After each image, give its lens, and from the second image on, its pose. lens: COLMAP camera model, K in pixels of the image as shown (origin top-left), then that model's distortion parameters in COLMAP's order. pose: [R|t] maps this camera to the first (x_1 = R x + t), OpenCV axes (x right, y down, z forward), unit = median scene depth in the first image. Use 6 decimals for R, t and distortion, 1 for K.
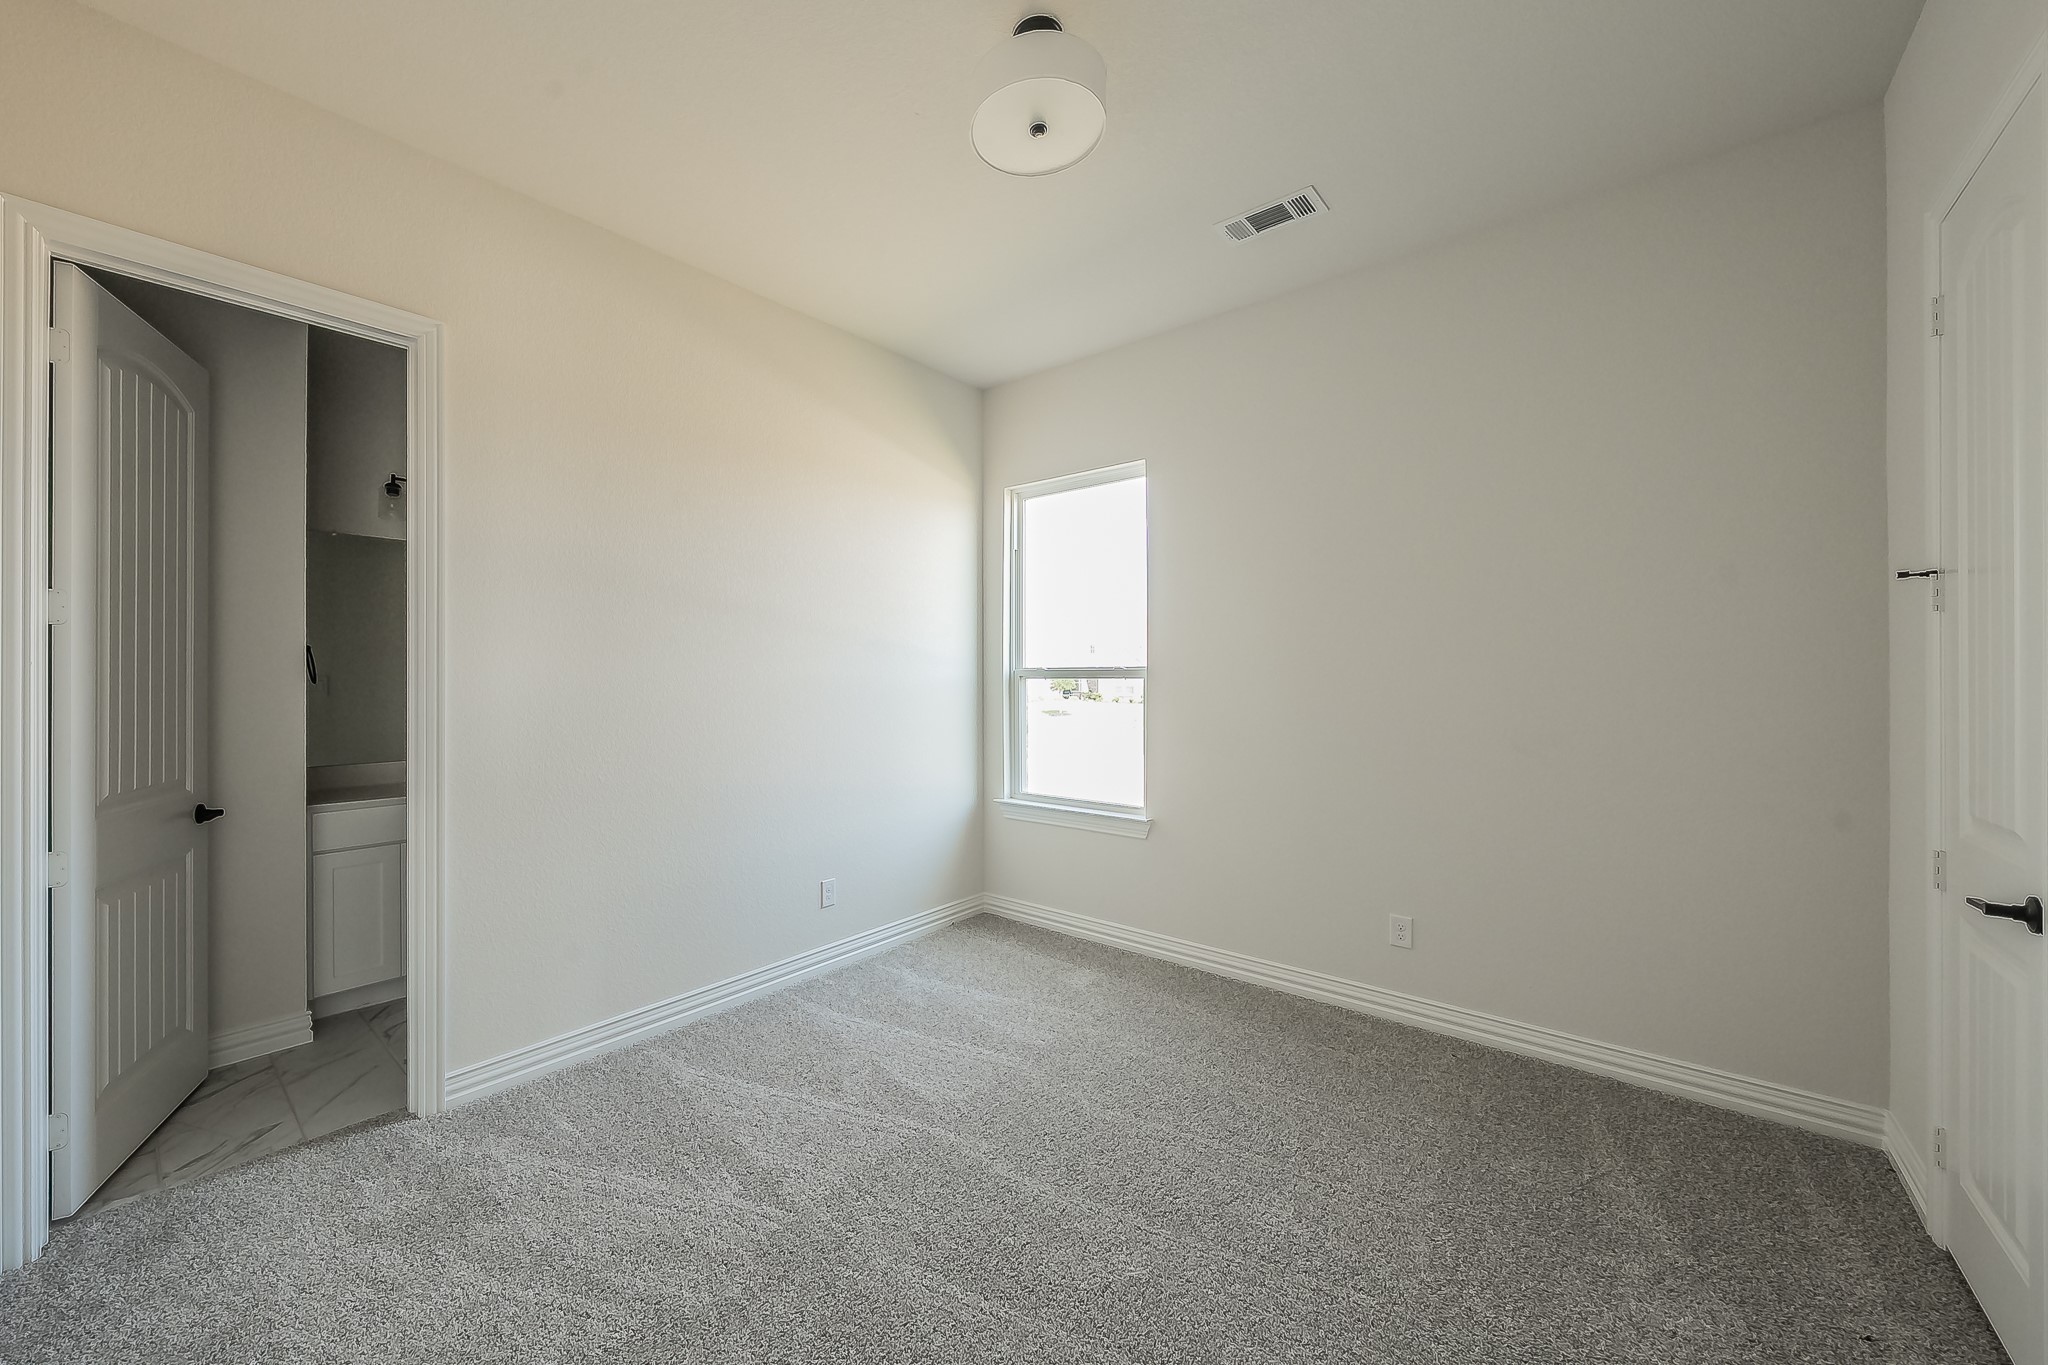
lens RADIAL K [[736.3, 0, 1019.3], [0, 736.3, 675.4], [0, 0, 1]] dist [-0.001103, -0.000018]
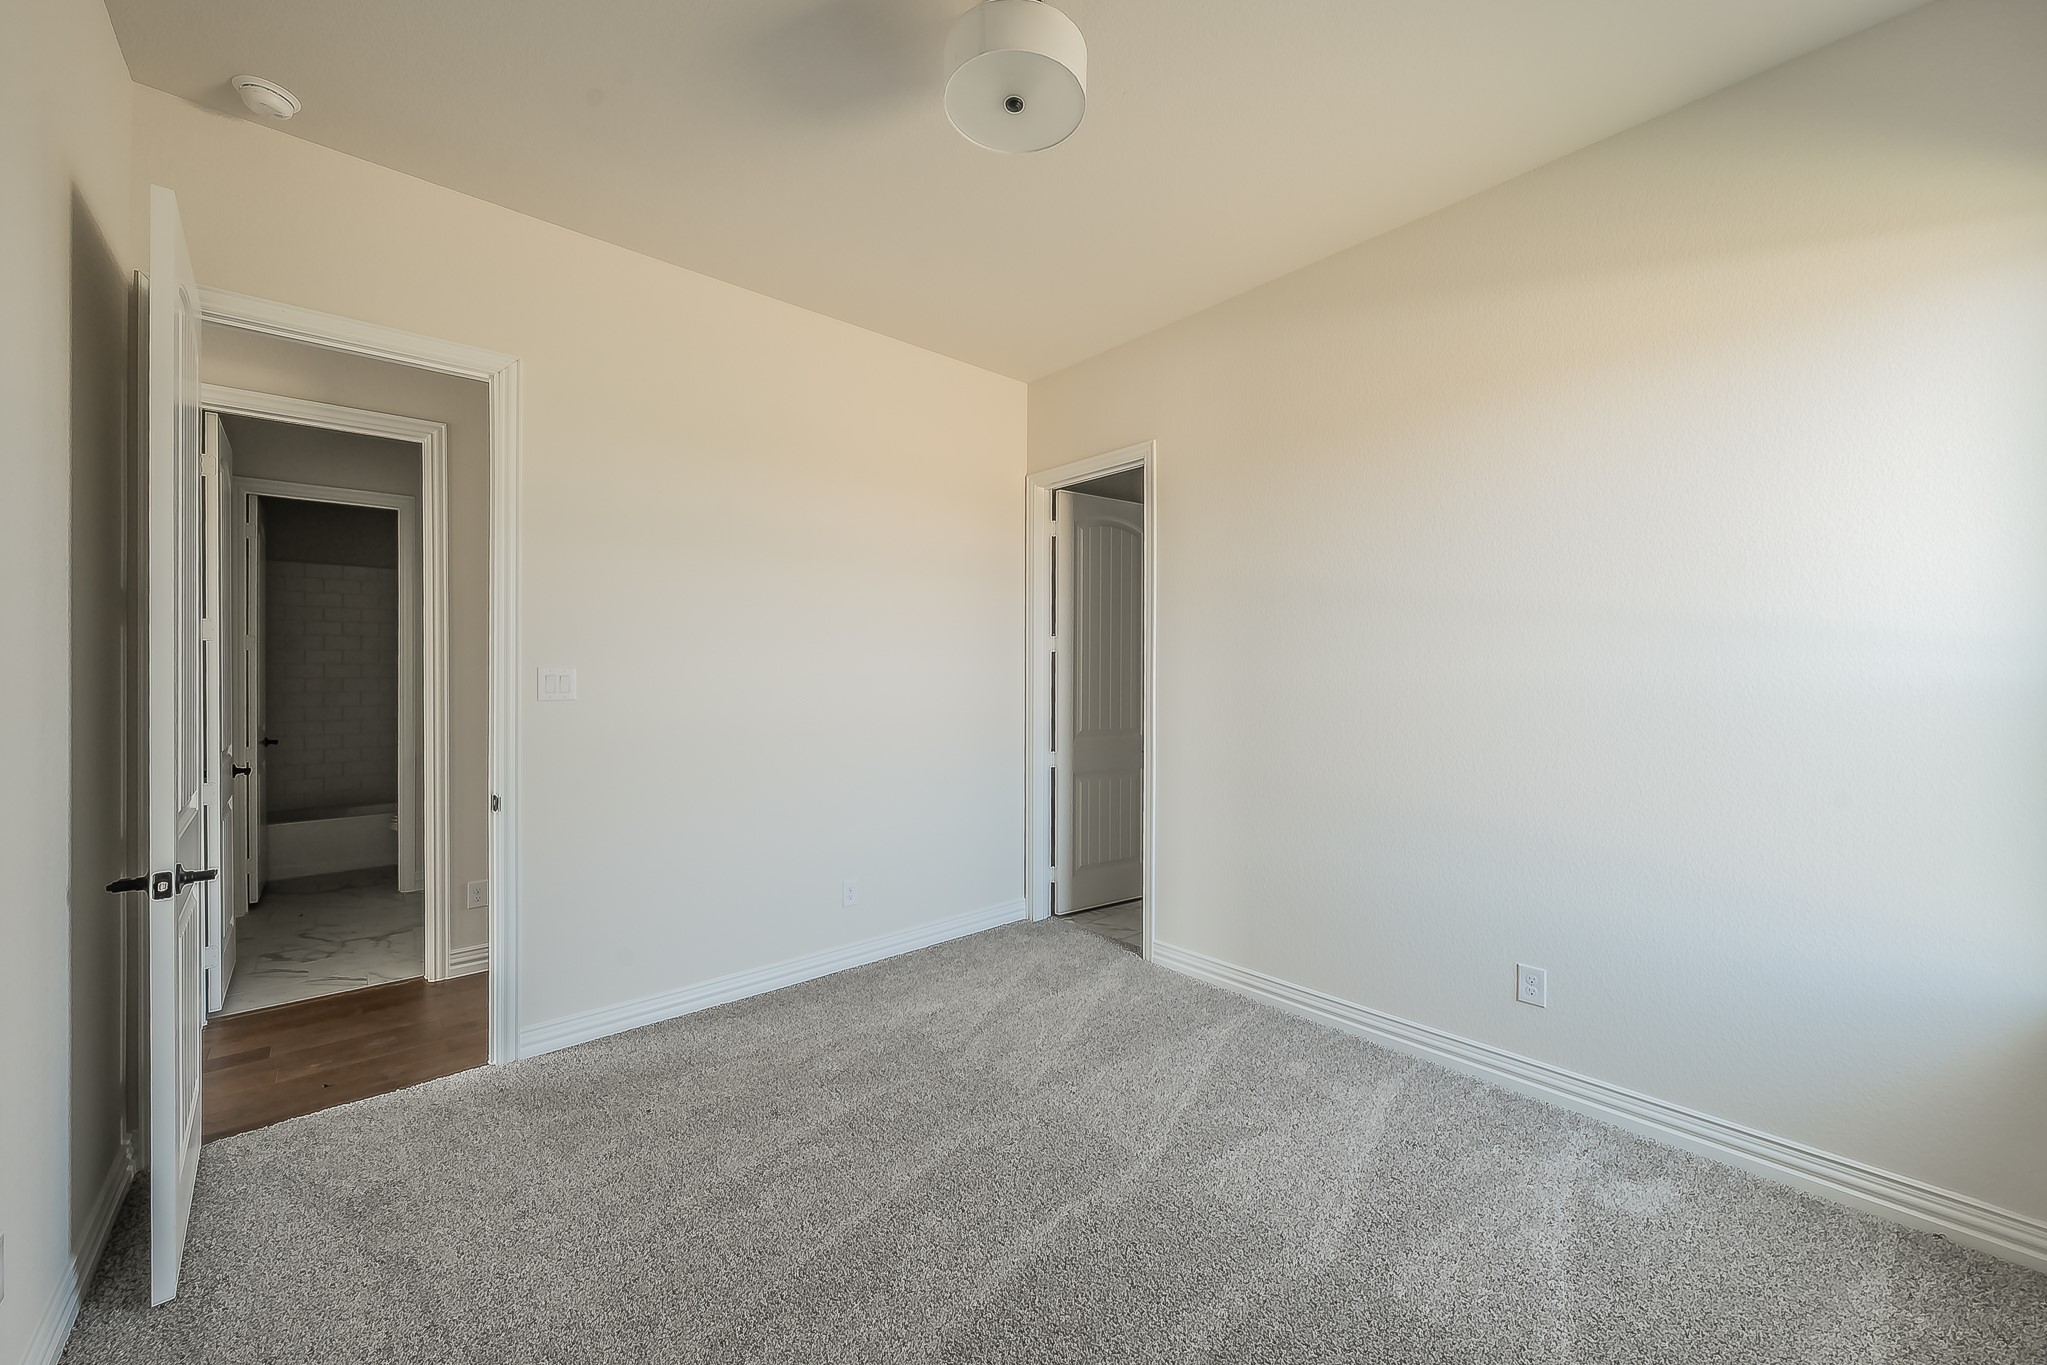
lens RADIAL K [[796.8, 0, 1023.5], [0, 796.8, 682.5], [0, 0, 1]] dist [-0.000648, -0.000038]
pose [[-0.144996, 0.013990, -0.989333, 0.623512], [-0.004440, 0.999881, 0.014790, -0.007043], [0.989422, 0.006537, -0.144917, 0.690982]]
